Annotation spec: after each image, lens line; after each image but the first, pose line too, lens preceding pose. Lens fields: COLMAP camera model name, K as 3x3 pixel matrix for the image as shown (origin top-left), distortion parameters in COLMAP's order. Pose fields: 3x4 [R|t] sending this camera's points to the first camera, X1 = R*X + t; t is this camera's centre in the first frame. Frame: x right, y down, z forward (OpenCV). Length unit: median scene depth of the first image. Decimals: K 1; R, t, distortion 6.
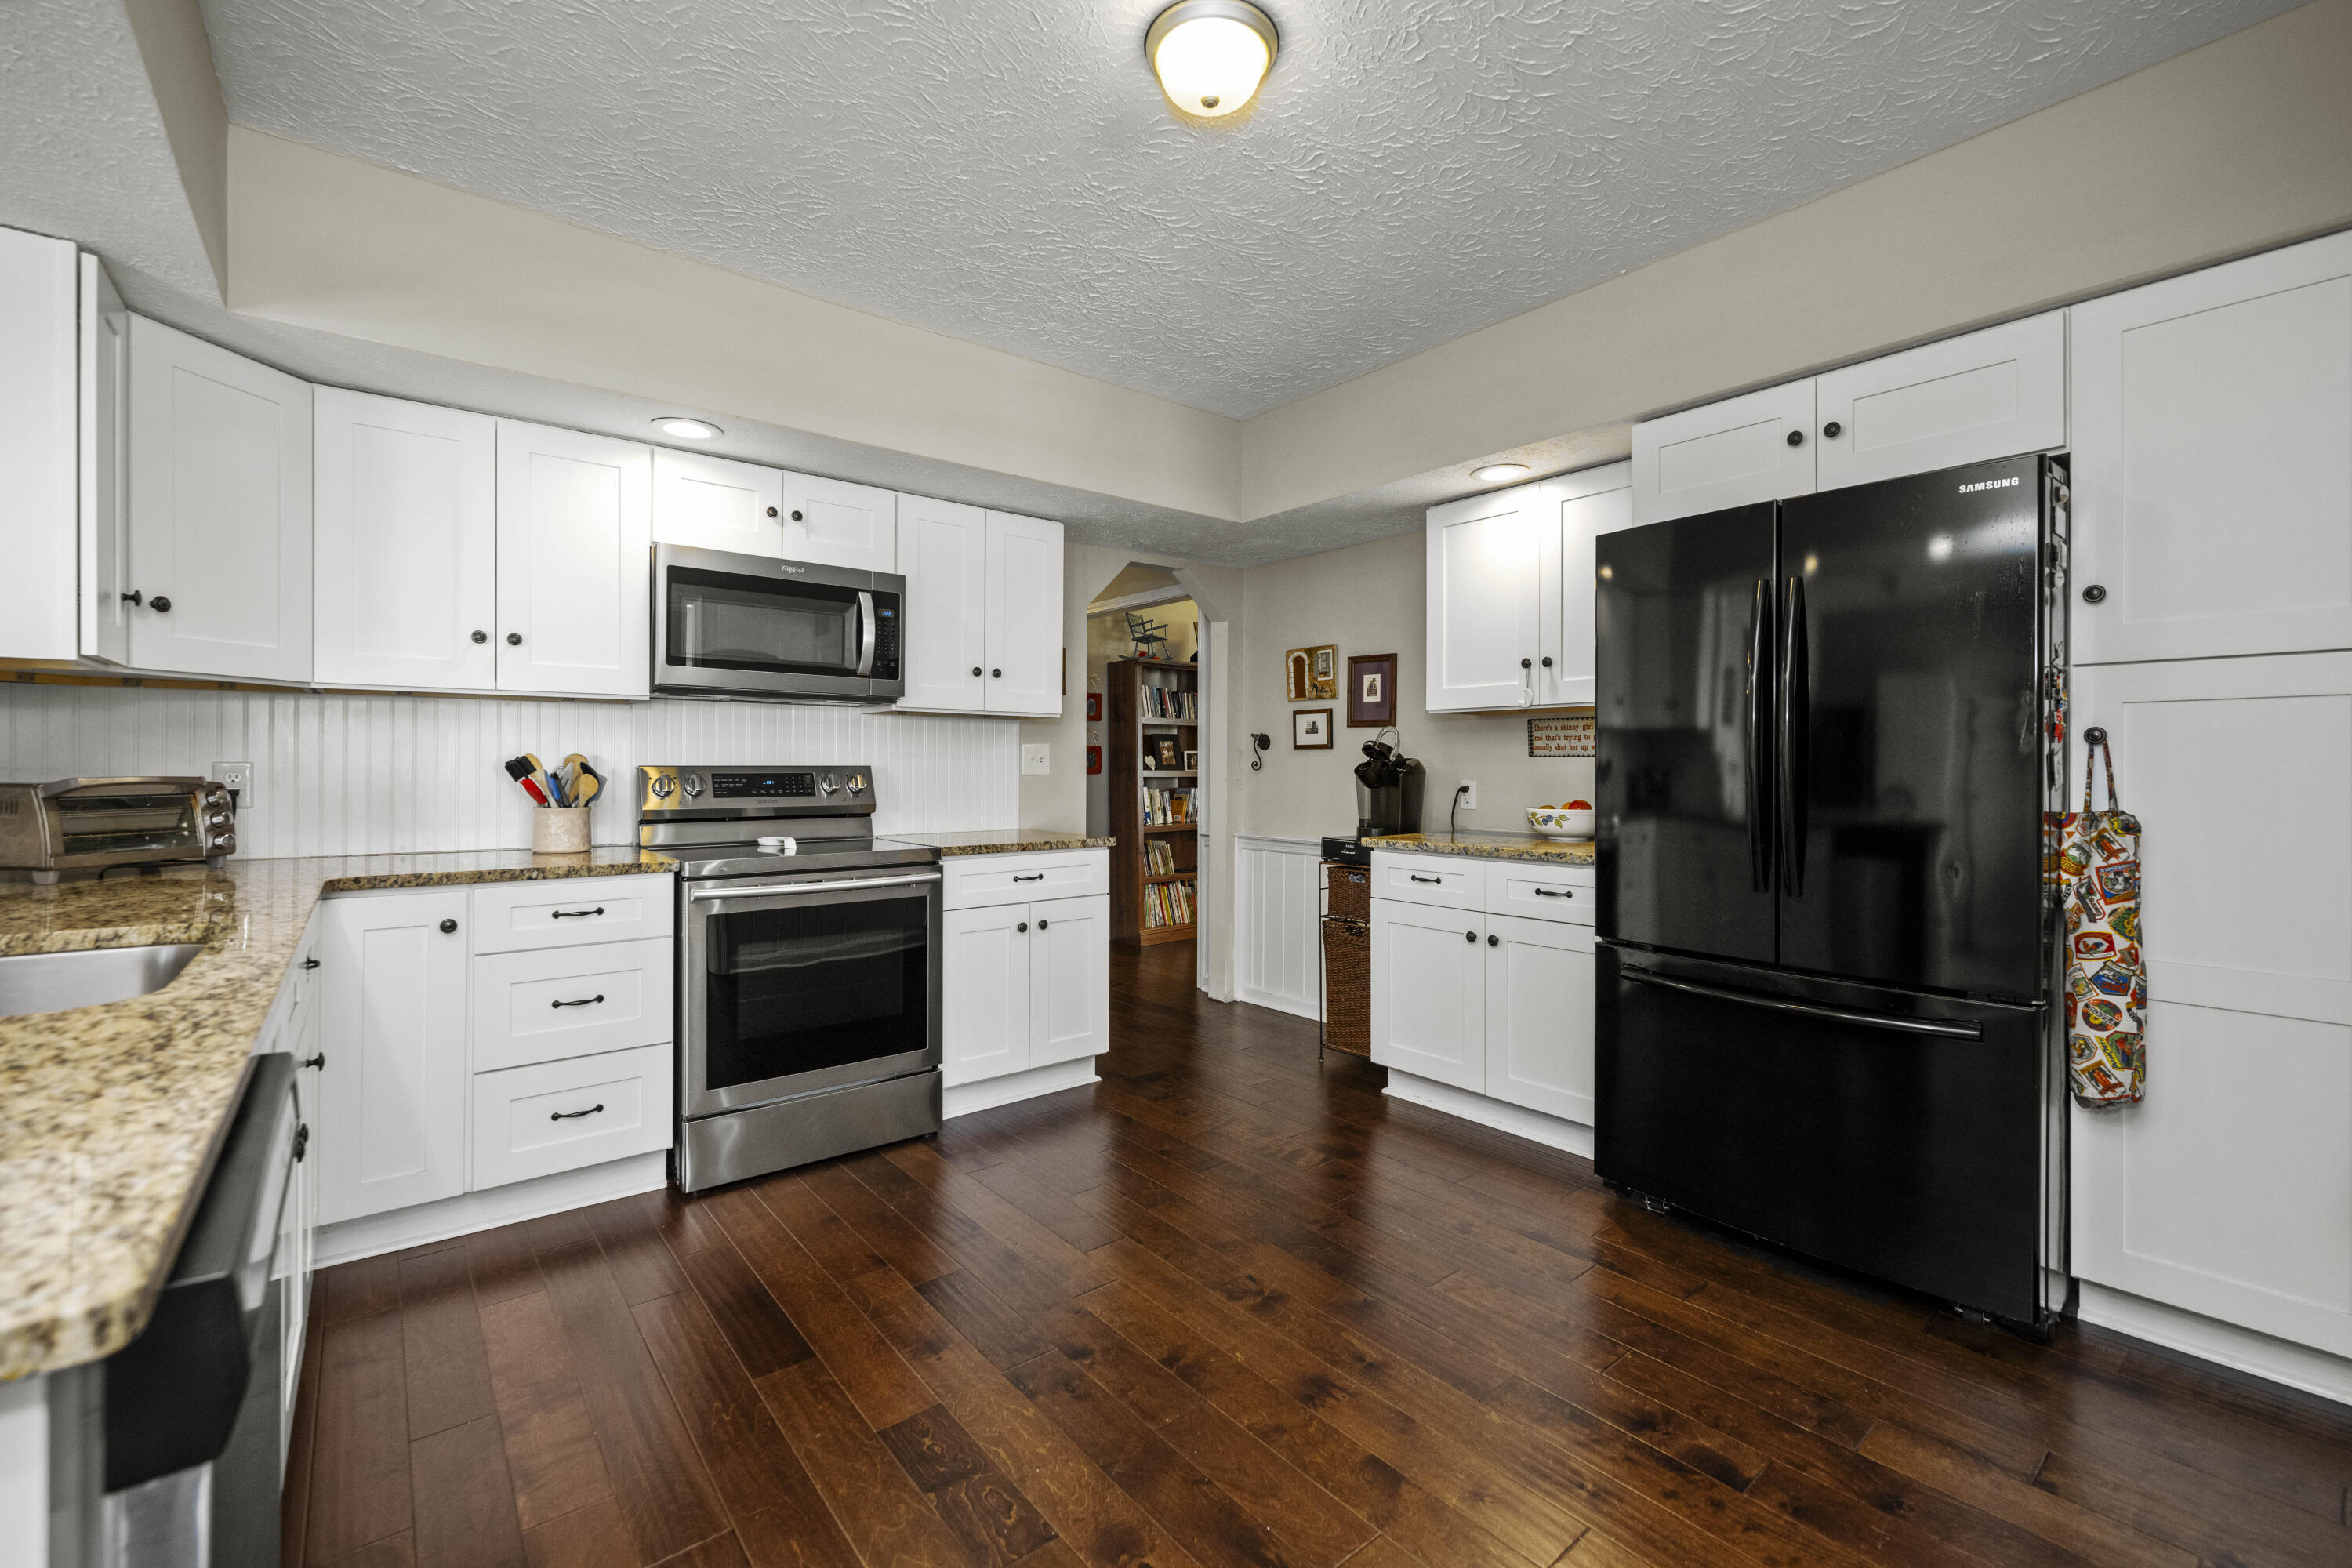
lens RADIAL K [[1003.5, 0, 1175.5], [0, 1003.5, 770.1], [0, 0, 1]] dist [-0.001735, -0.000296]
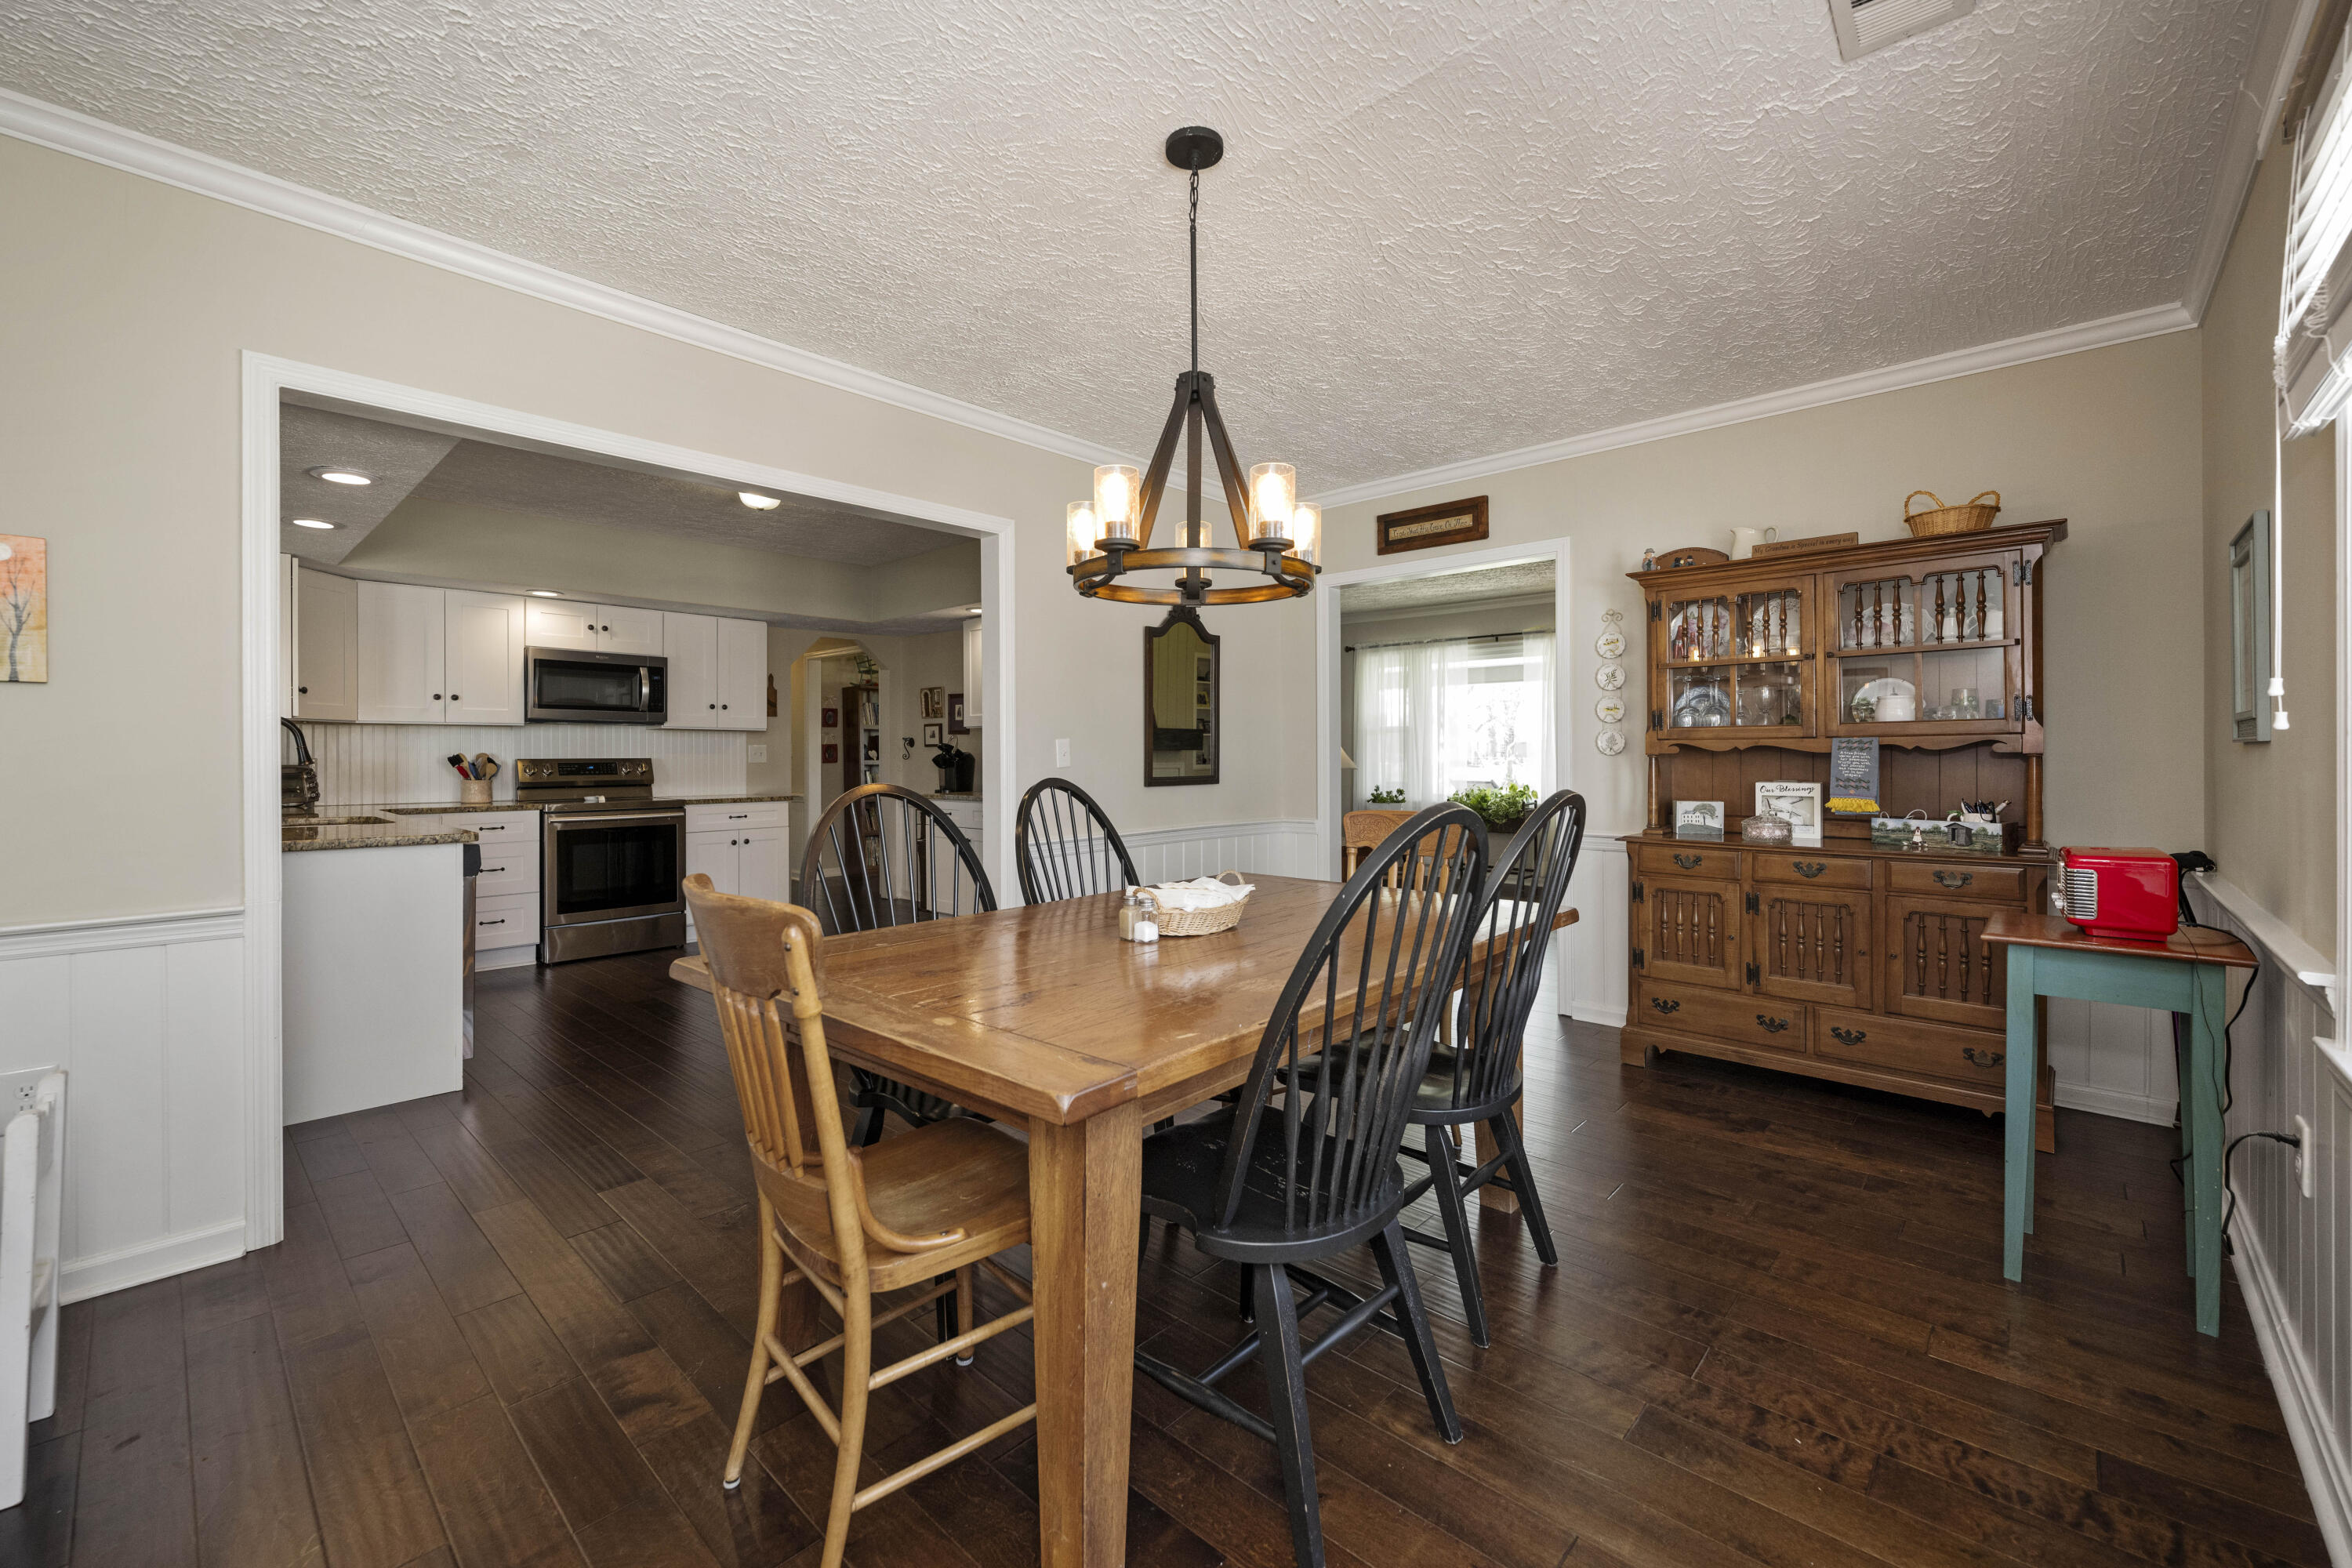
lens RADIAL K [[963.0, 0, 1167.2], [0, 963.0, 756.9], [0, 0, 1]] dist [-0.002346, -0.000134]
pose [[0.990782, -0.006079, 0.135331, 0.411268], [0.006510, 0.999975, -0.002741, 0.004829], [-0.135311, 0.003597, 0.990797, -0.910286]]
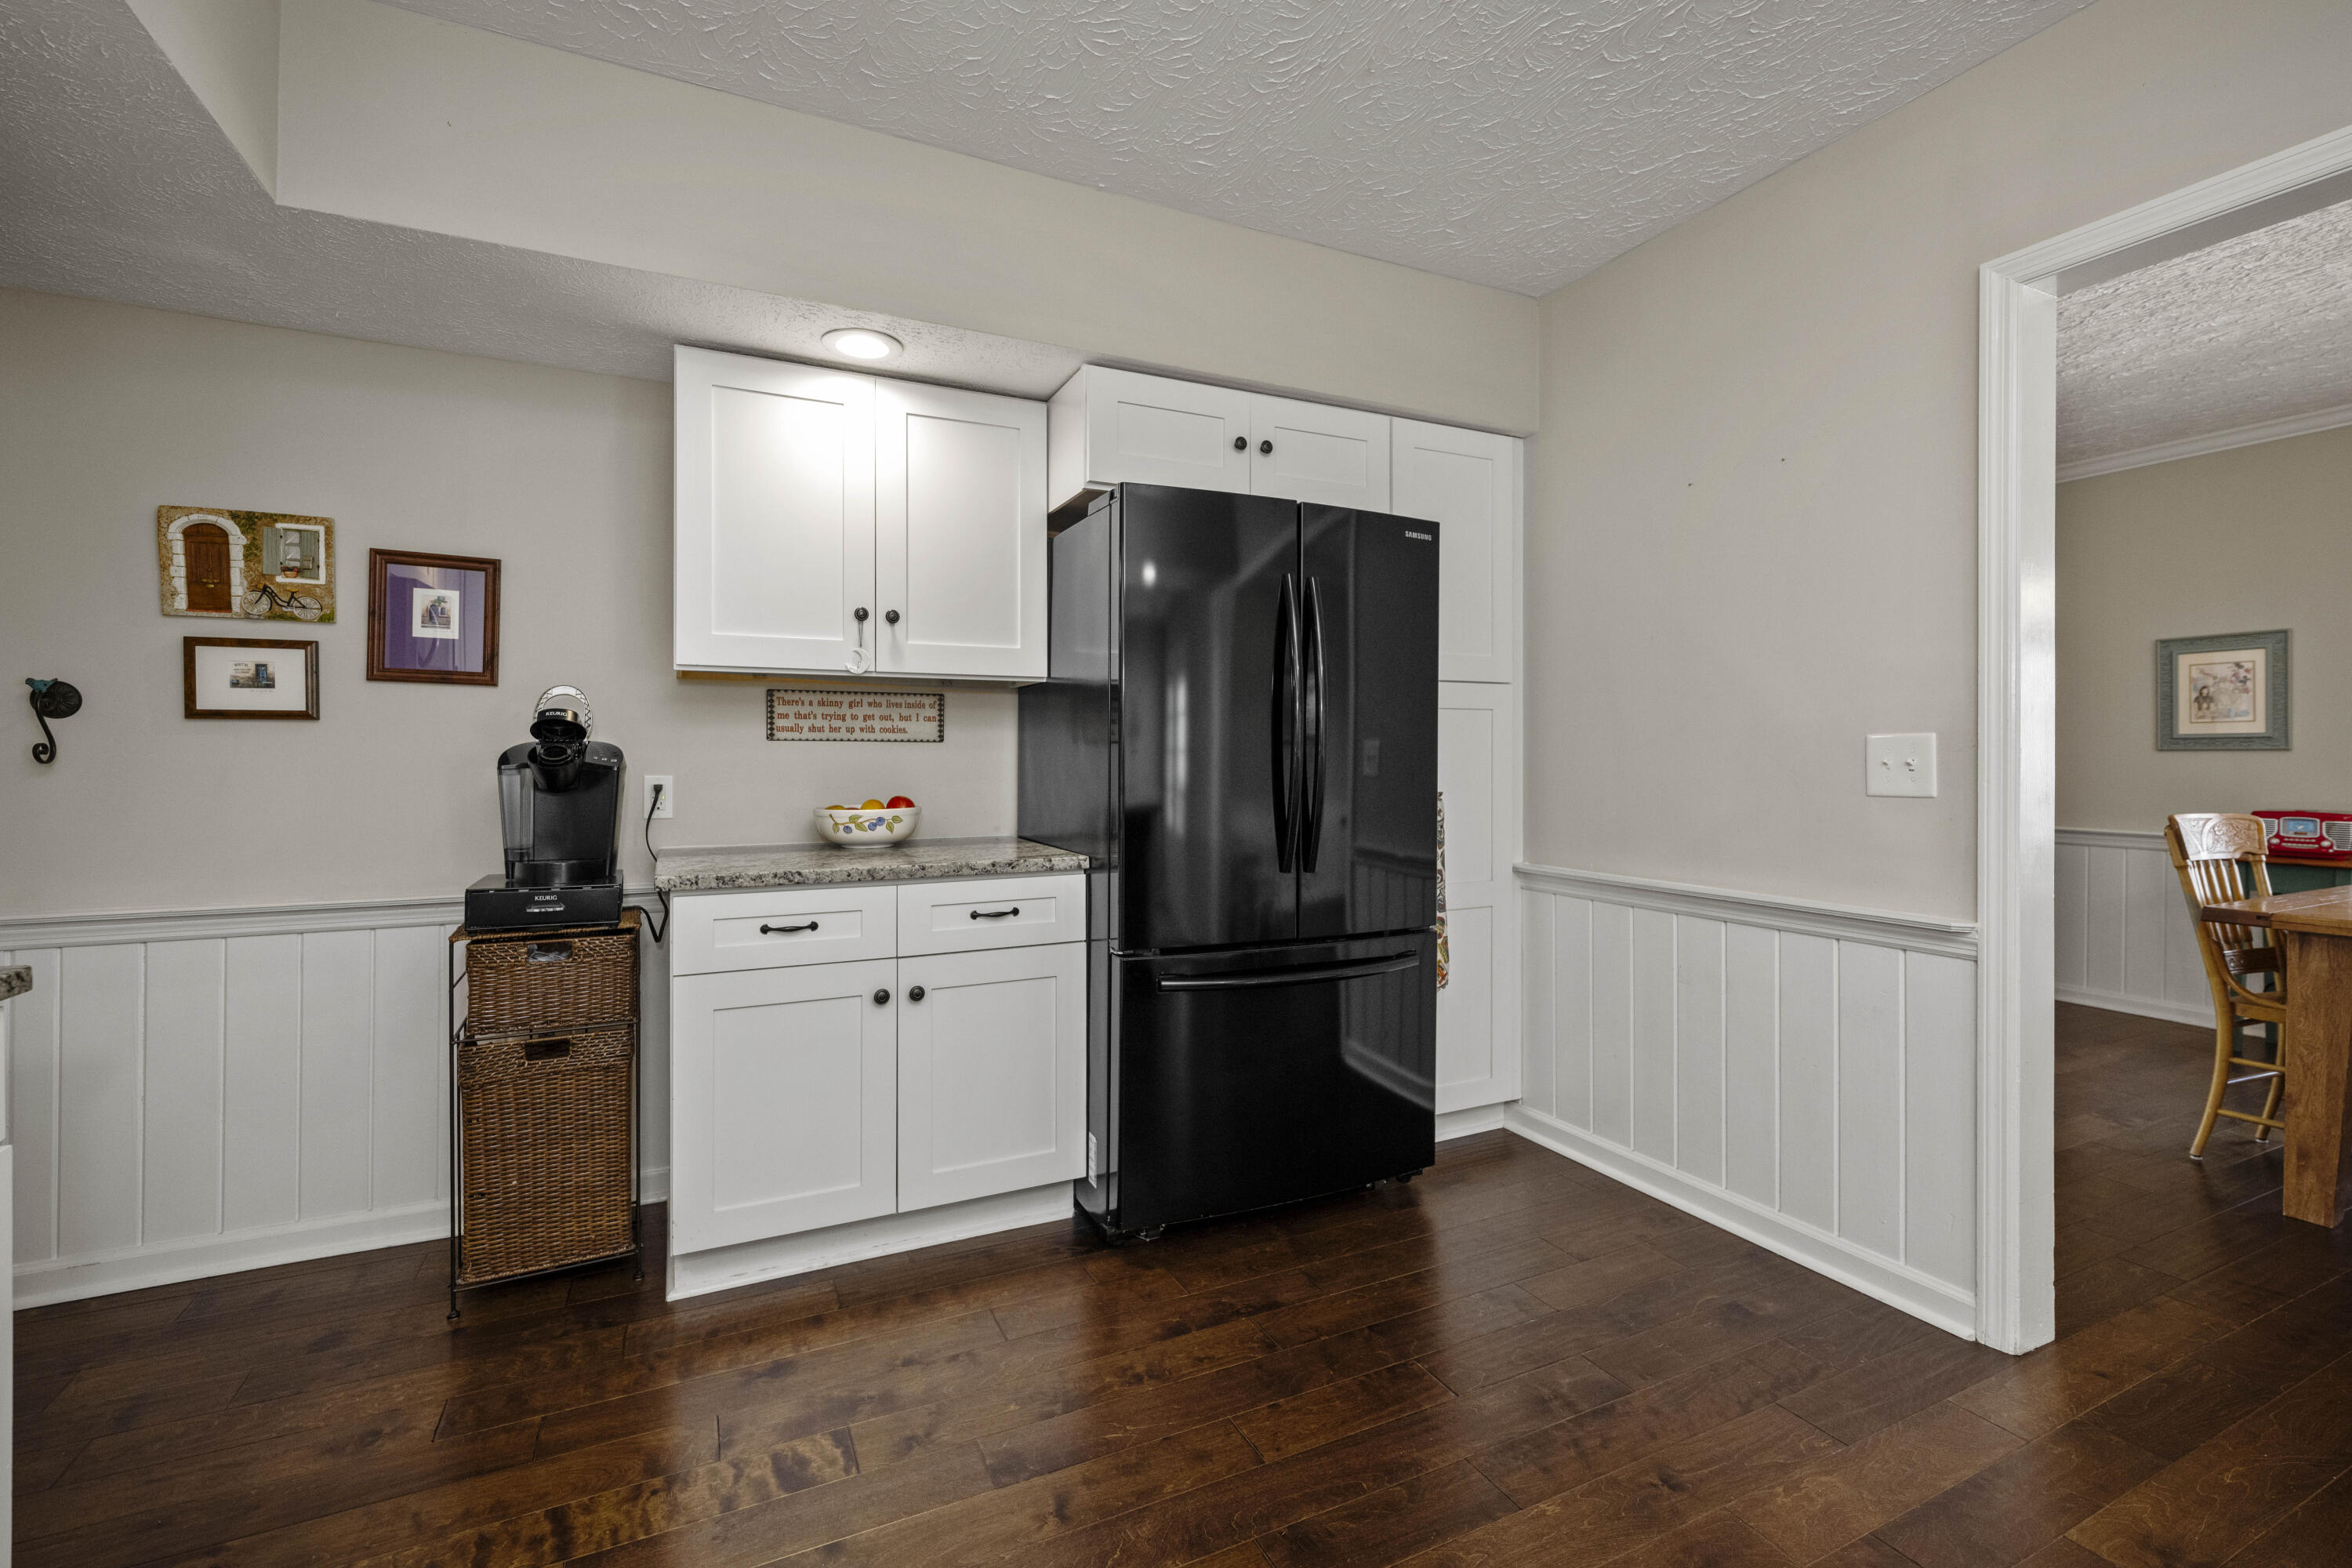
lens RADIAL K [[1025.9, 0, 1174.1], [0, 1025.9, 758.8], [0, 0, 1]] dist [-0.001973, -0.000415]
pose [[0.239849, -0.003864, 0.970803, -0.323923], [0.004487, 0.999986, 0.002871, -0.000944], [-0.970800, 0.003667, 0.239863, 0.581278]]
